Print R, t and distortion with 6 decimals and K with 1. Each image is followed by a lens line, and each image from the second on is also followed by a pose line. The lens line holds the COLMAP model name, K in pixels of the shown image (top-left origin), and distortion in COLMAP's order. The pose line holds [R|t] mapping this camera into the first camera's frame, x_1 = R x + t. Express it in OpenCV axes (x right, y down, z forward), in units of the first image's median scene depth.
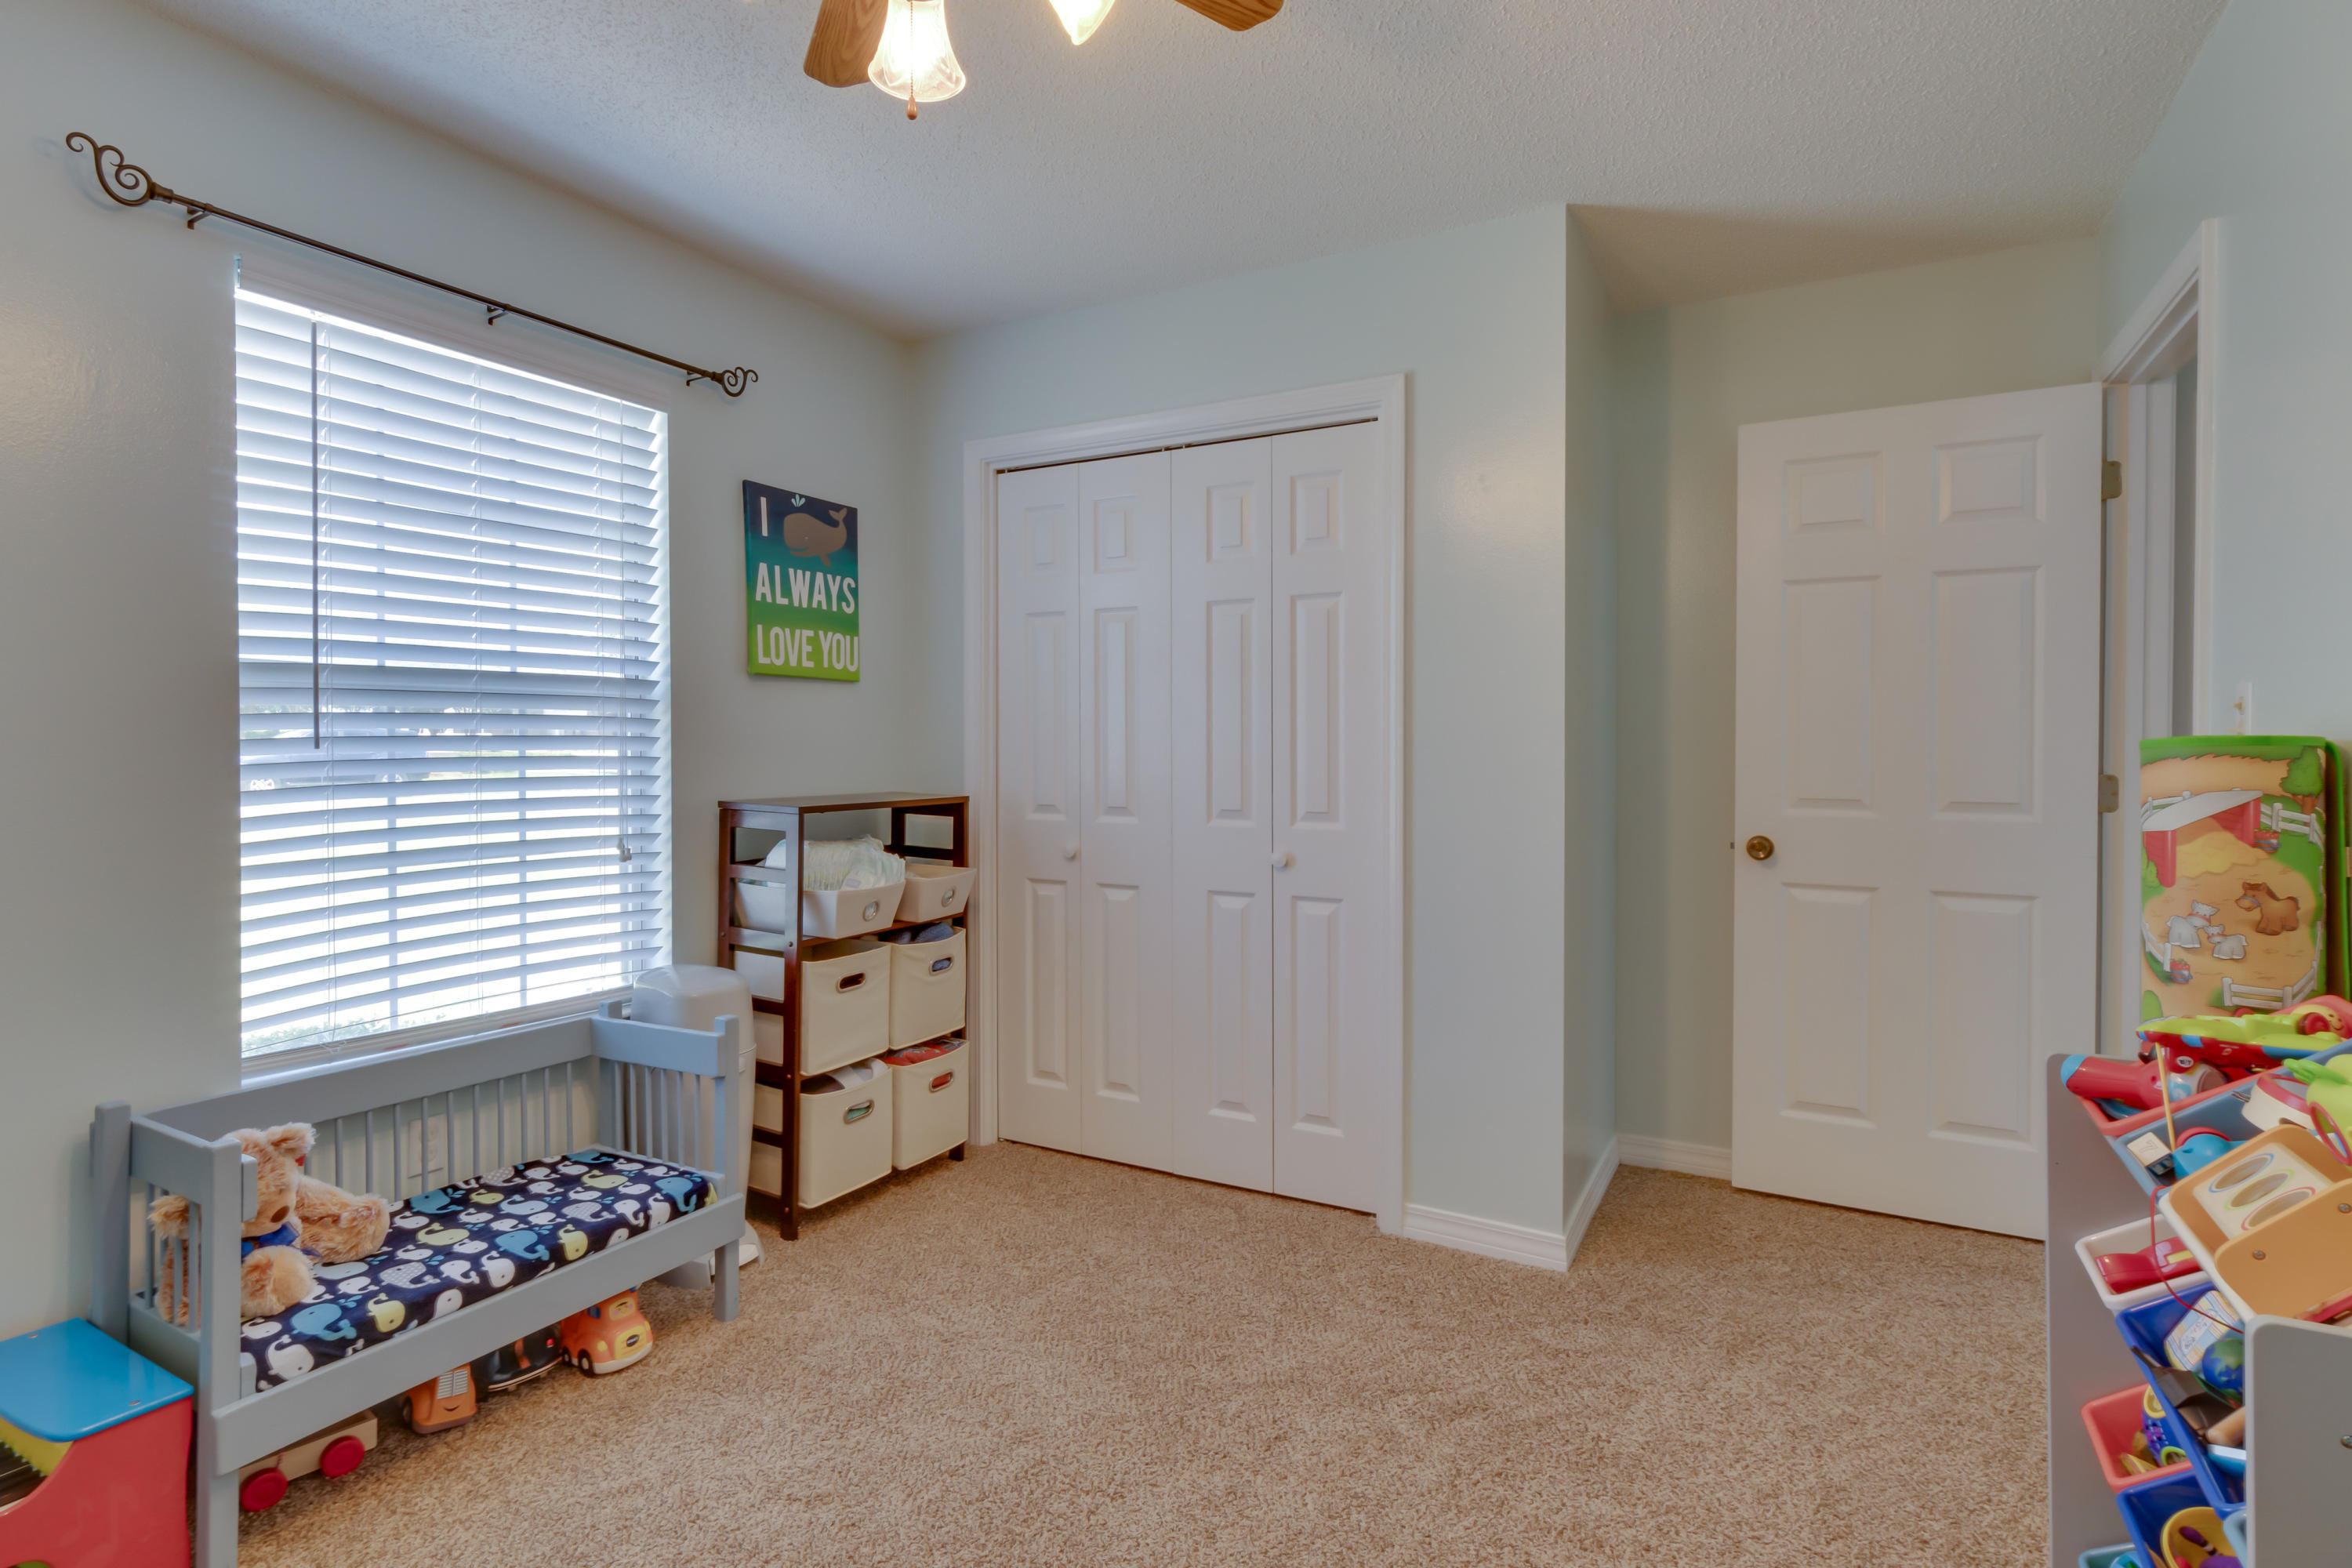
lens RADIAL K [[1131.1, 0, 1163.8], [0, 1131.1, 756.2], [0, 0, 1]] dist [0.004165, -0.000395]
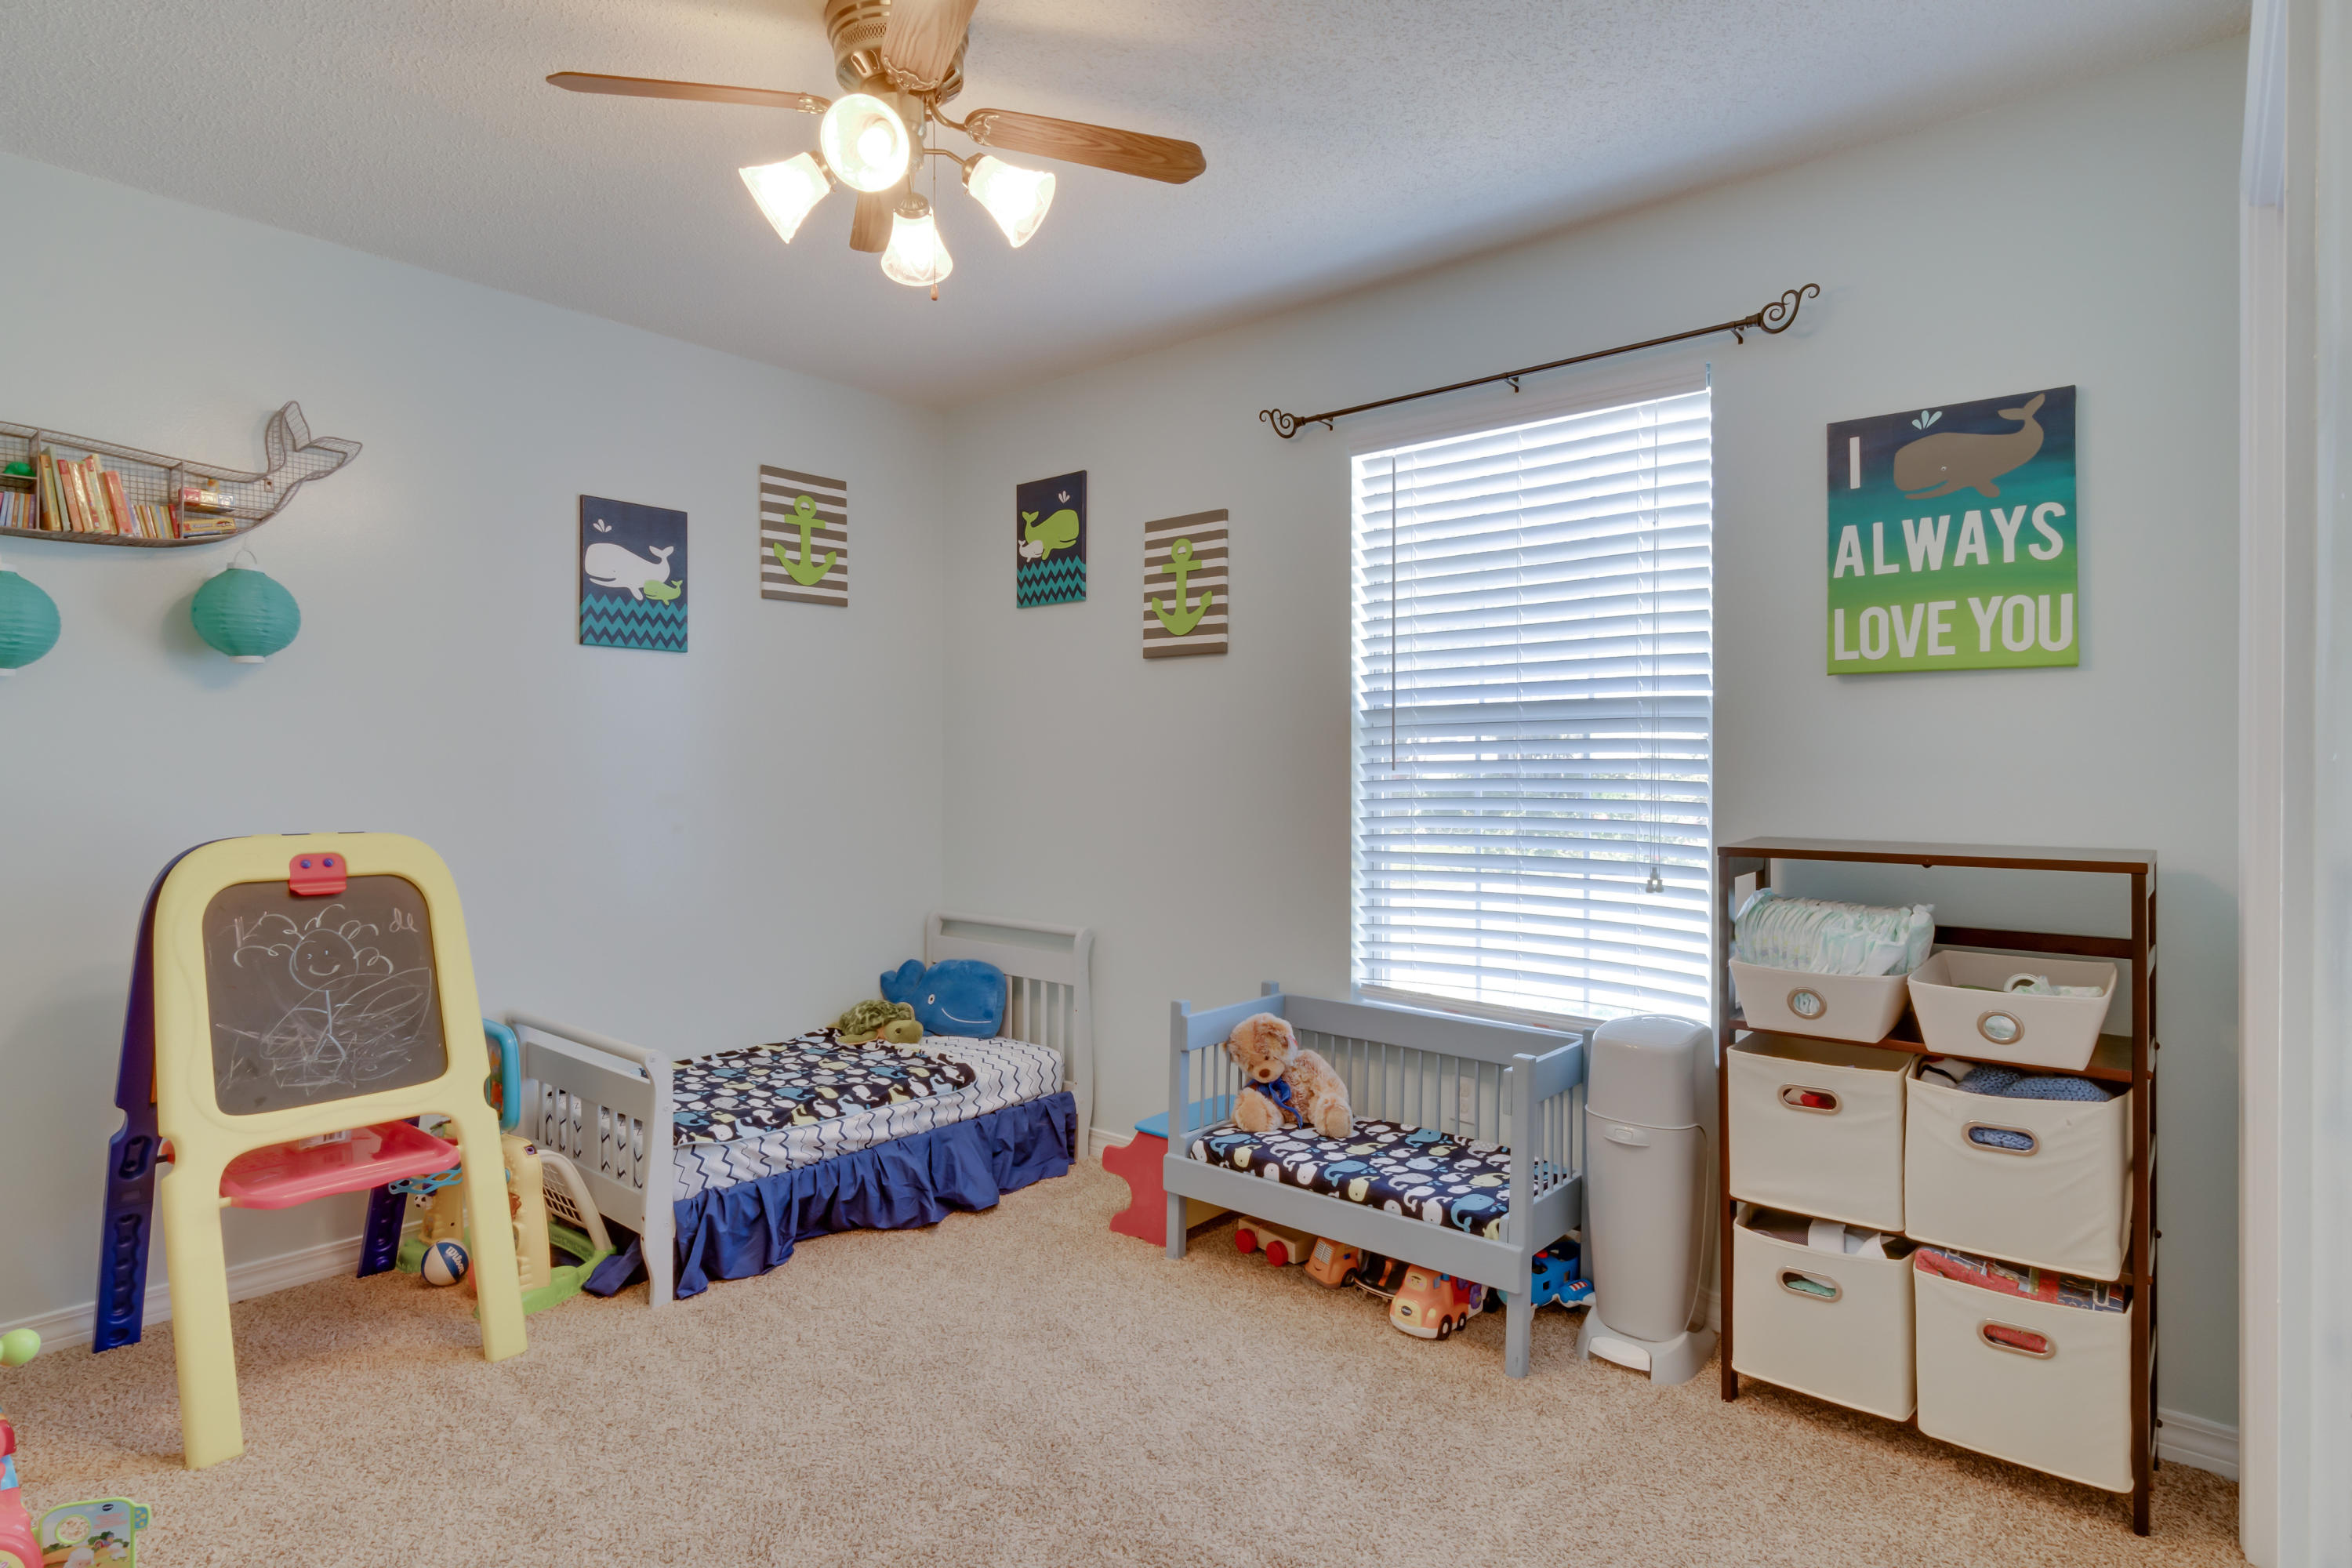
lens RADIAL K [[1243.6, 0, 1172.9], [0, 1243.6, 775.1], [0, 0, 1]] dist [0.000651, -0.000721]
pose [[-0.182738, 0.006403, -0.983141, 0.626321], [-0.010761, 0.999906, 0.008513, -0.008737], [0.983103, 0.012135, -0.182652, 0.825724]]
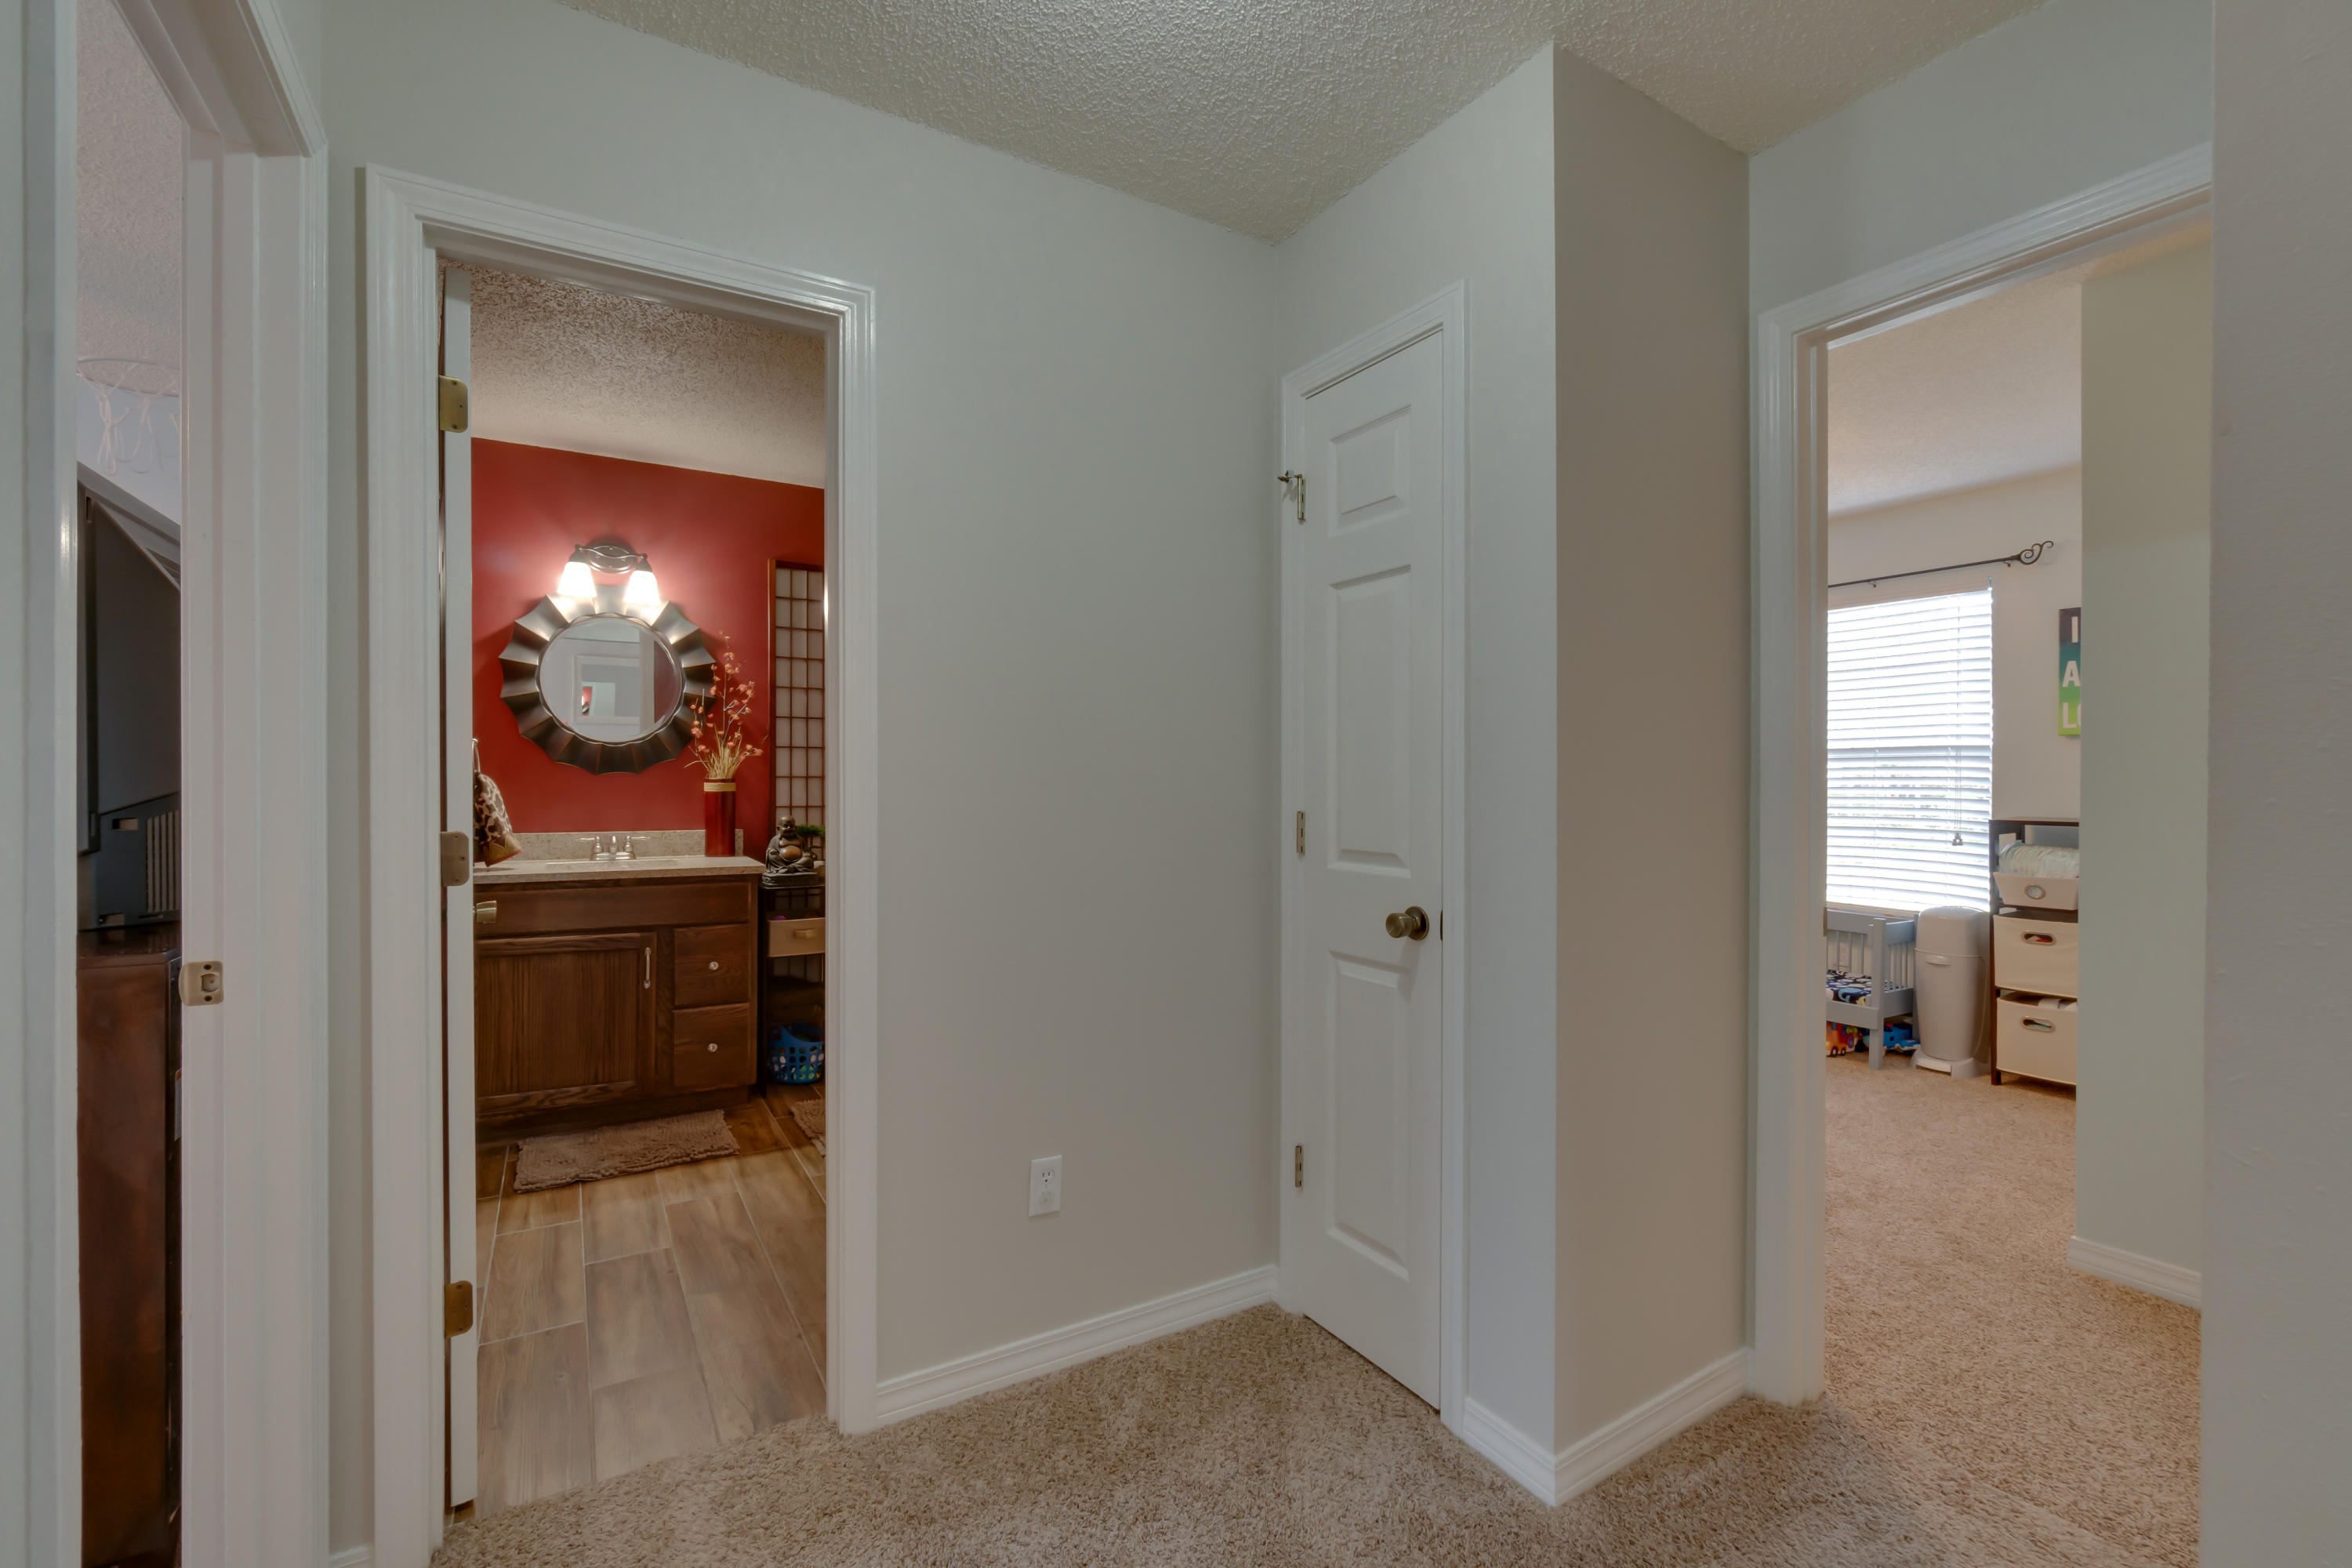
lens RADIAL K [[1000.0, 0, 1172.8], [0, 1000.0, 785.0], [0, 0, 1]] dist [0.003919, -0.000089]
pose [[-0.488980, 0.008505, -0.872253, 1.619033], [-0.008173, 0.999864, 0.014330, -0.017933], [0.872257, 0.014136, -0.488844, 0.709968]]
